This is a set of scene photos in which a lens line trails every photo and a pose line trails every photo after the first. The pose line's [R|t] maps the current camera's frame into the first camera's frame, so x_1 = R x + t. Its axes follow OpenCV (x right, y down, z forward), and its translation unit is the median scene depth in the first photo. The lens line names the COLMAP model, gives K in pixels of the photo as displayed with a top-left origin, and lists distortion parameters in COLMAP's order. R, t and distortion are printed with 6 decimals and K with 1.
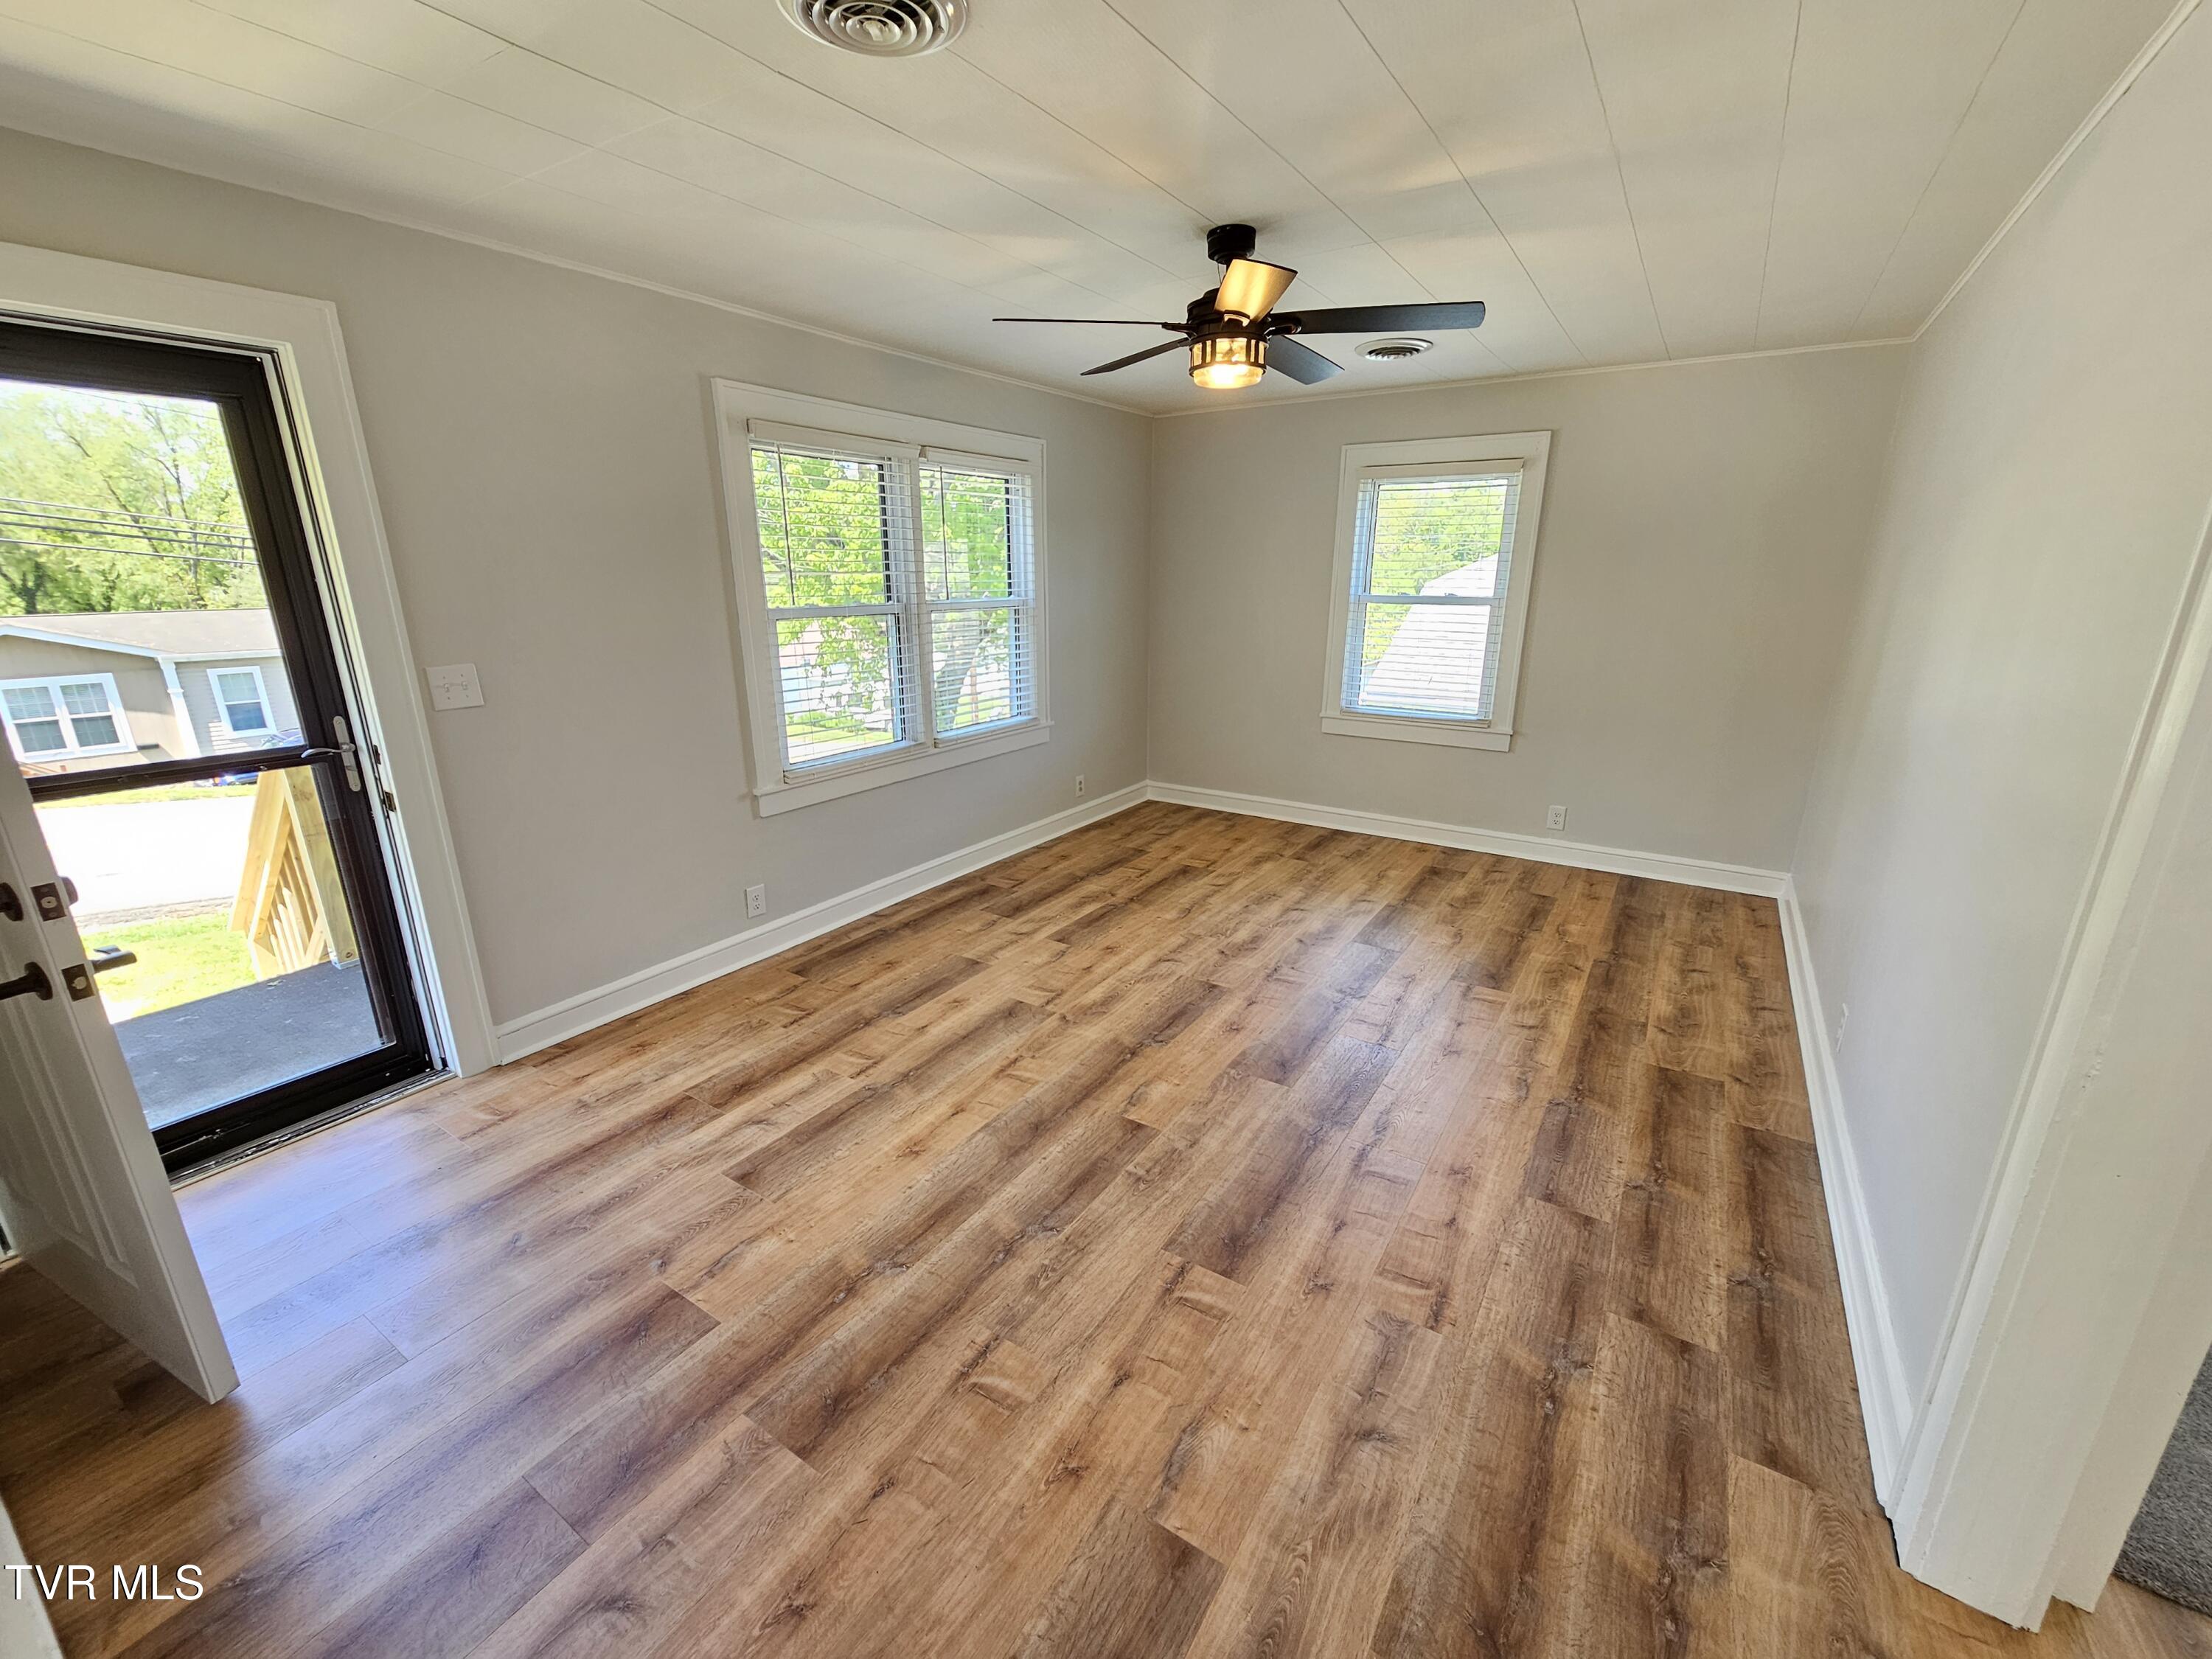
lens RADIAL K [[898.1, 0, 1101.1], [0, 898.1, 832.1], [0, 0, 1]] dist [-0.000868, 0.000103]
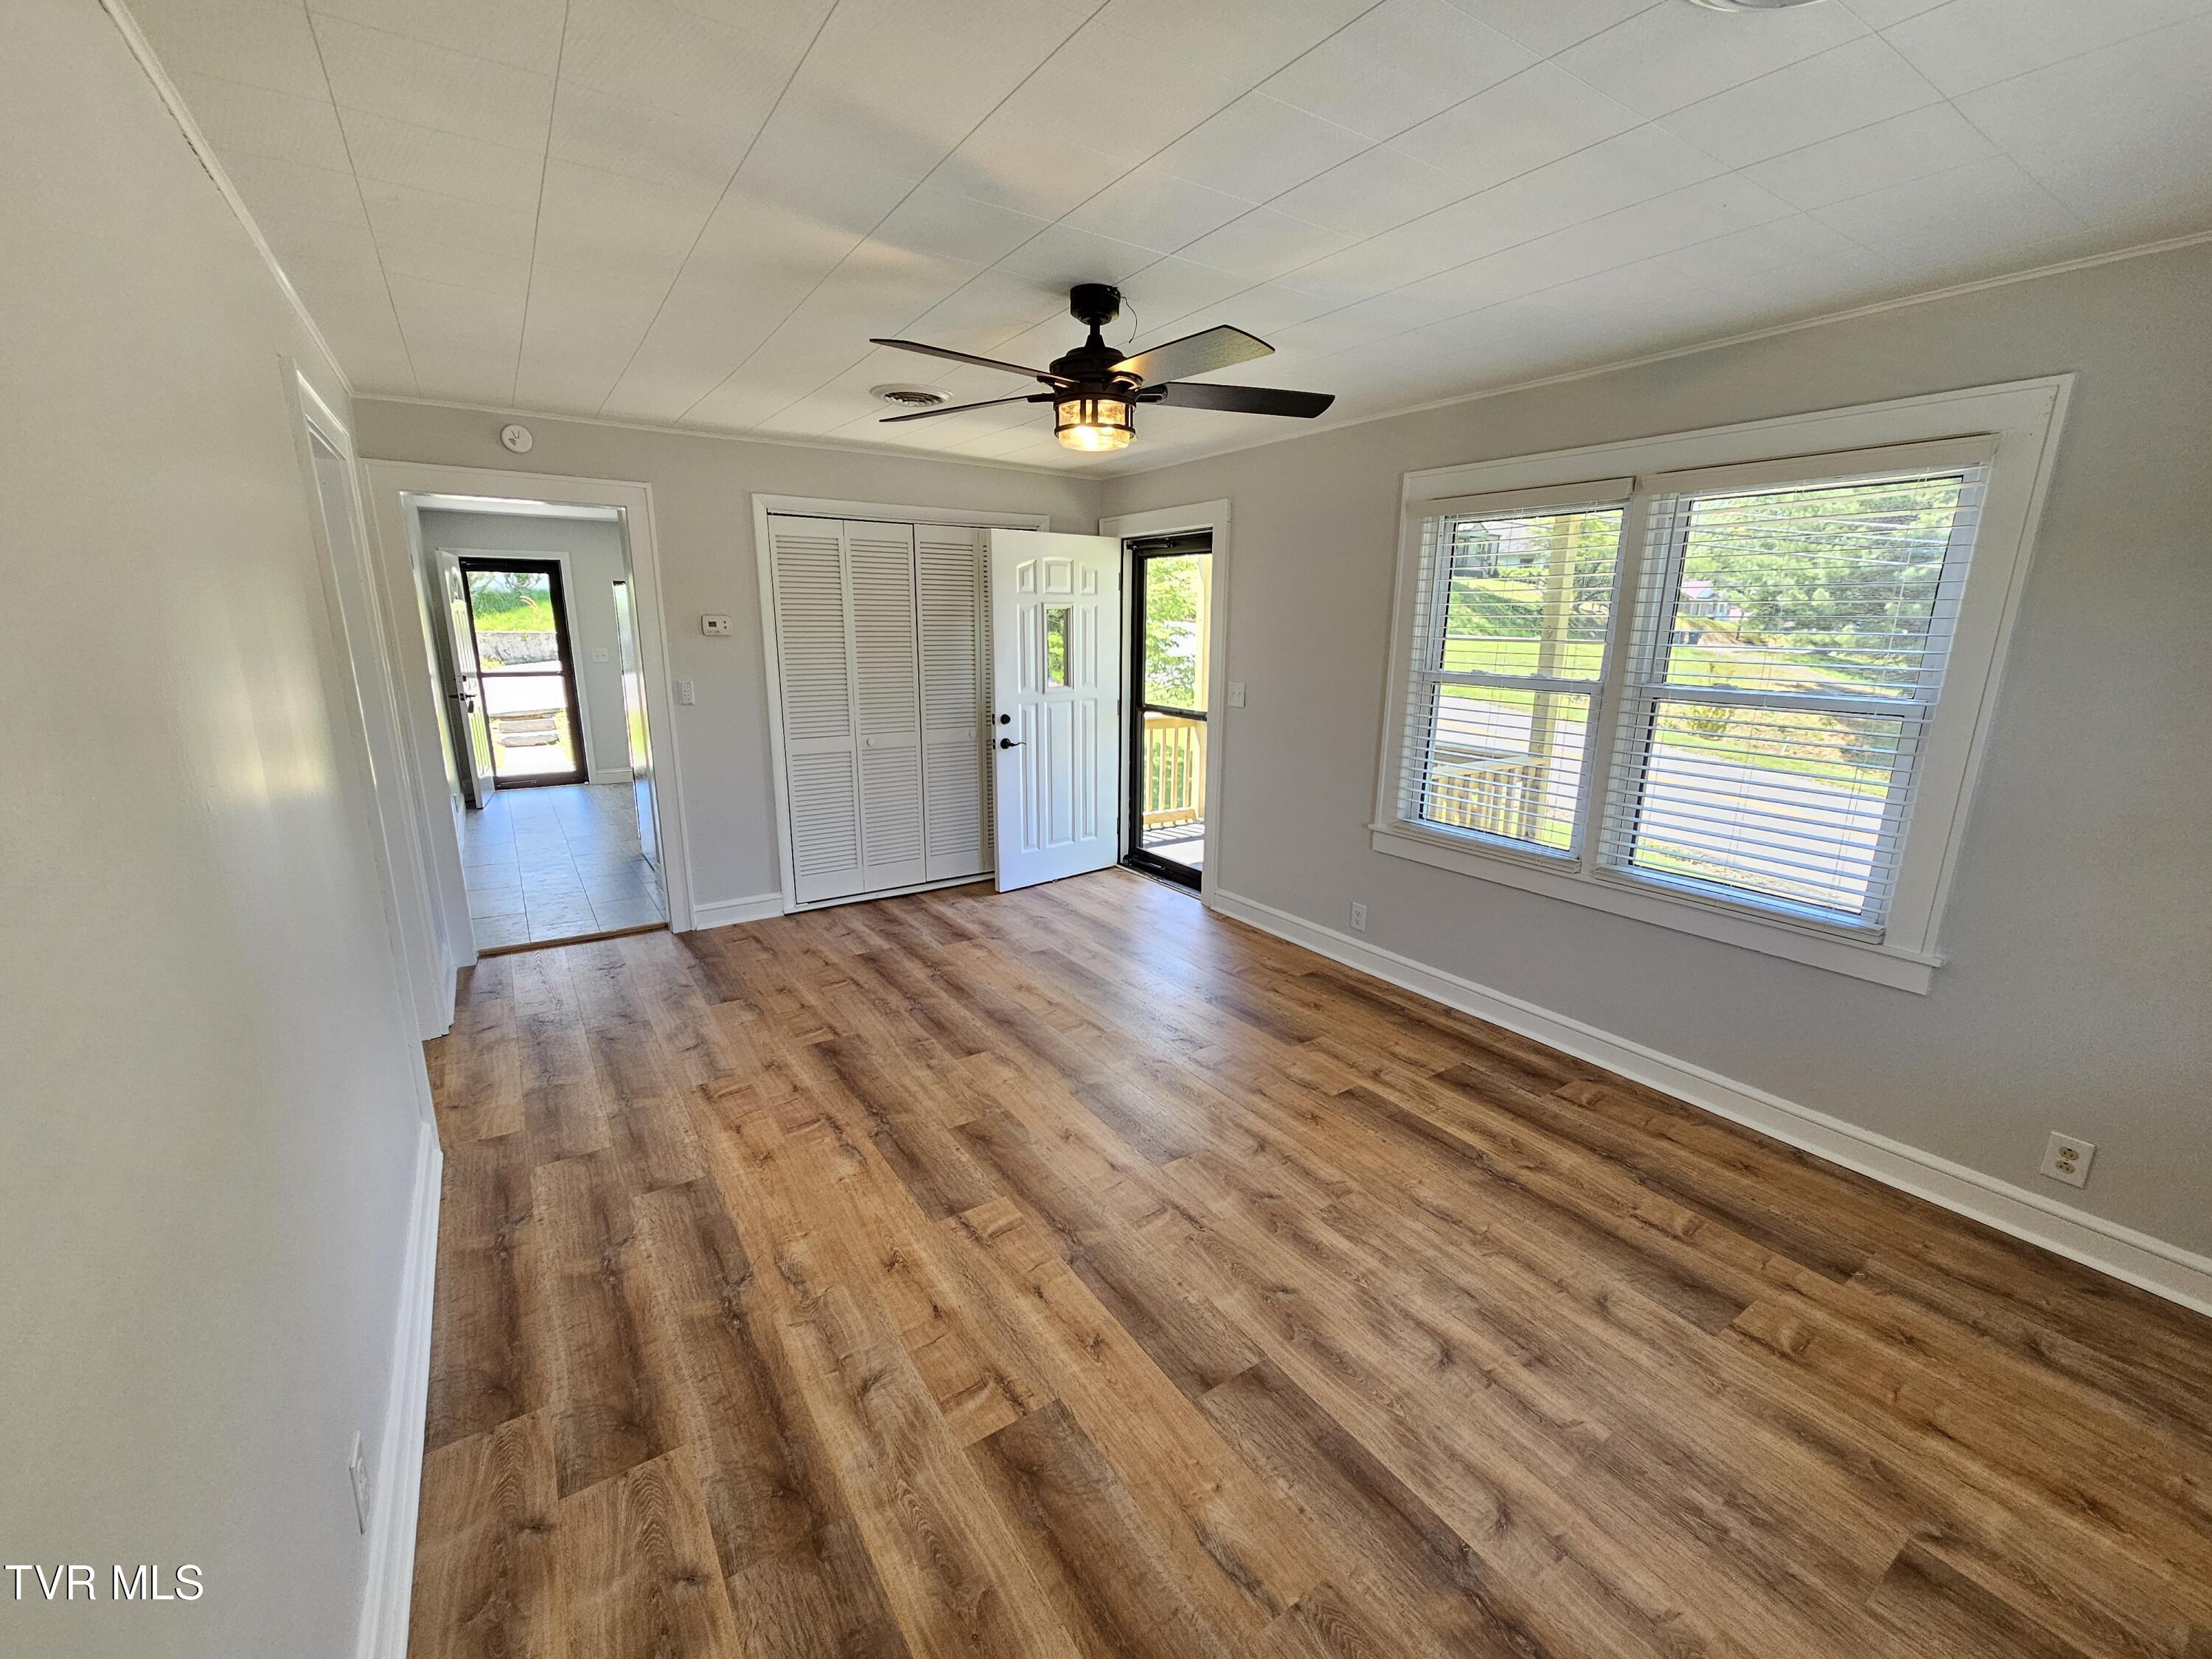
lens RADIAL K [[898.1, 0, 1101.1], [0, 898.1, 832.1], [0, 0, 1]] dist [-0.000868, 0.000103]
pose [[-0.384657, 0.213841, -0.897948, 0.980424], [-0.270846, 0.903828, 0.331265, -0.408108], [0.882429, 0.370629, -0.289746, 1.305300]]
